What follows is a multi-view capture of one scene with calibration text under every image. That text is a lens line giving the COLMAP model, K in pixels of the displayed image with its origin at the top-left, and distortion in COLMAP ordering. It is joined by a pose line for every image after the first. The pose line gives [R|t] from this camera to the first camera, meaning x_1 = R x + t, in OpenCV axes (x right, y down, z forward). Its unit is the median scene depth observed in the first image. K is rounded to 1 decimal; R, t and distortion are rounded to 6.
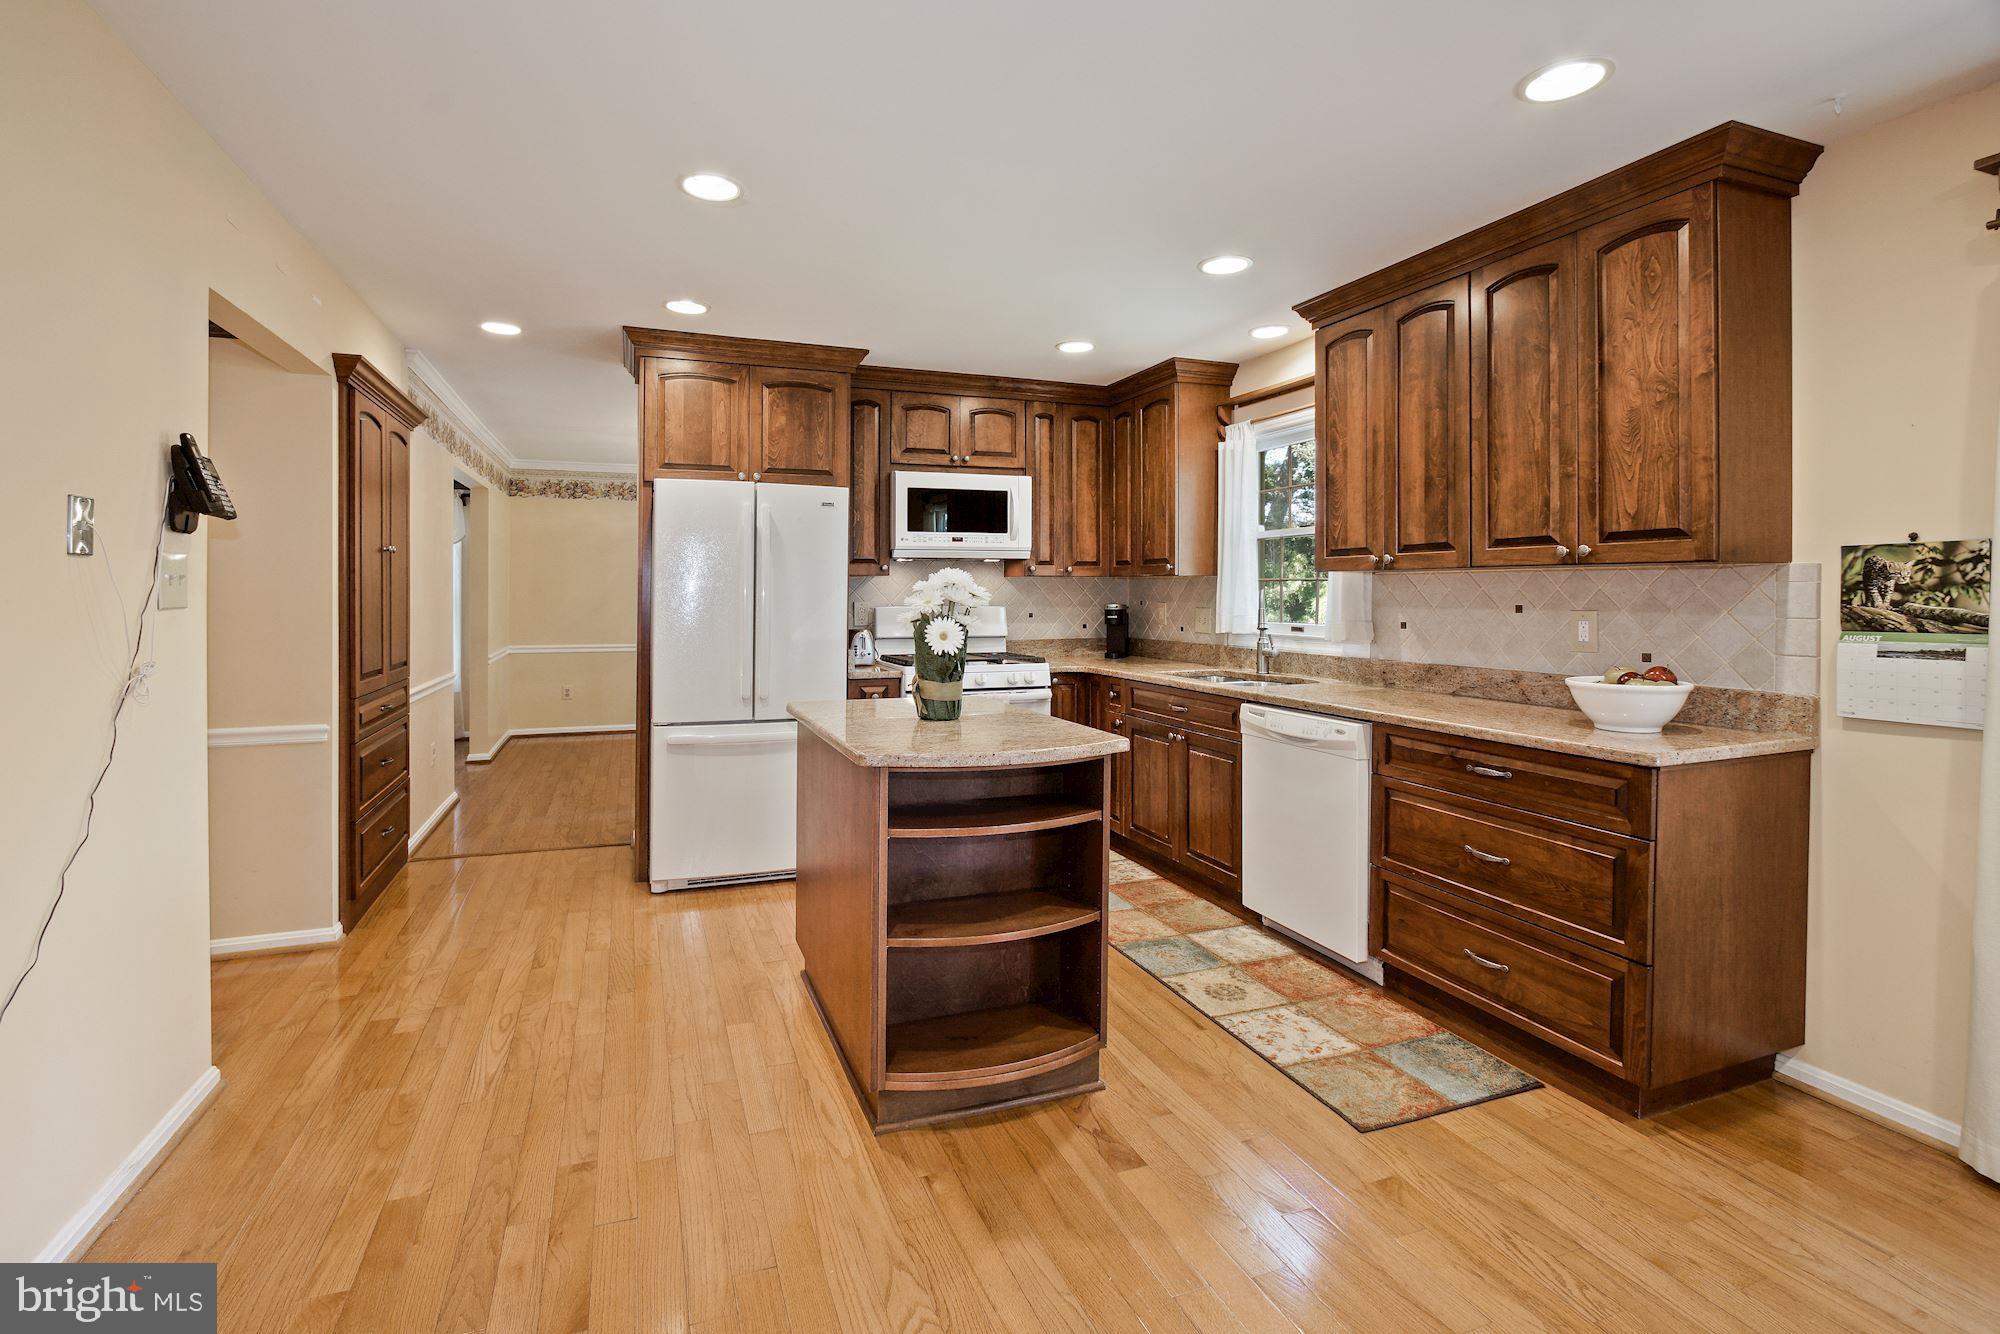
lens RADIAL K [[925.1, 0, 974.1], [0, 925.1, 596.9], [0, 0, 1]] dist [-0.002291, 0.000749]
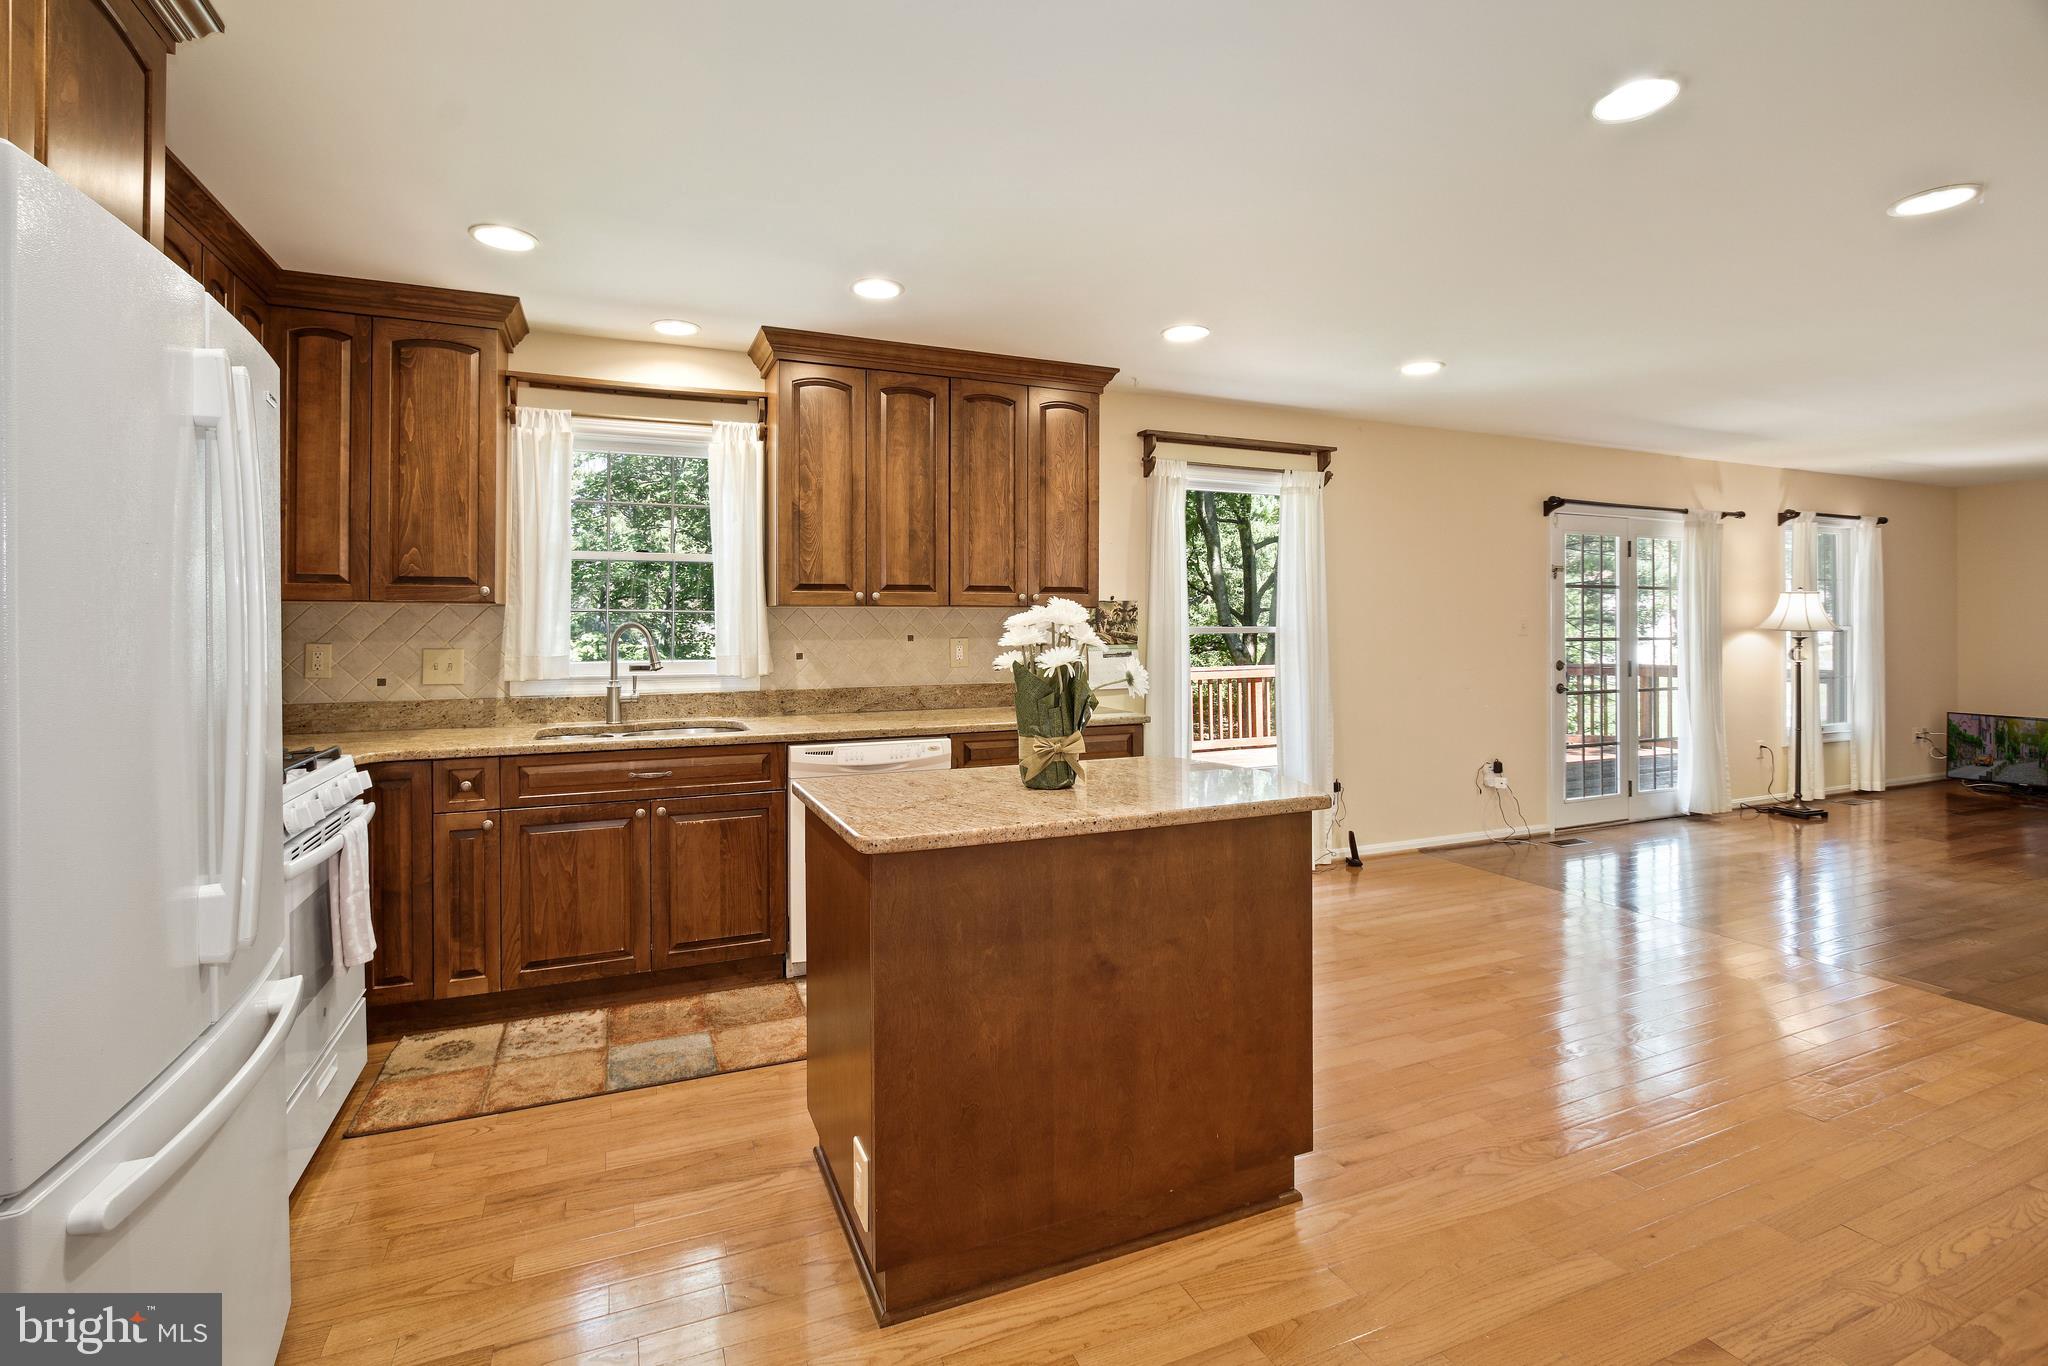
lens RADIAL K [[947.3, 0, 997.5], [0, 947.3, 611.2], [0, 0, 1]] dist [-0.002291, 0.000749]
pose [[-0.026552, 0.009989, 0.999598, -0.731560], [0.004144, 0.999943, -0.009883, -0.010660], [-0.999639, 0.003880, -0.026592, 0.900058]]
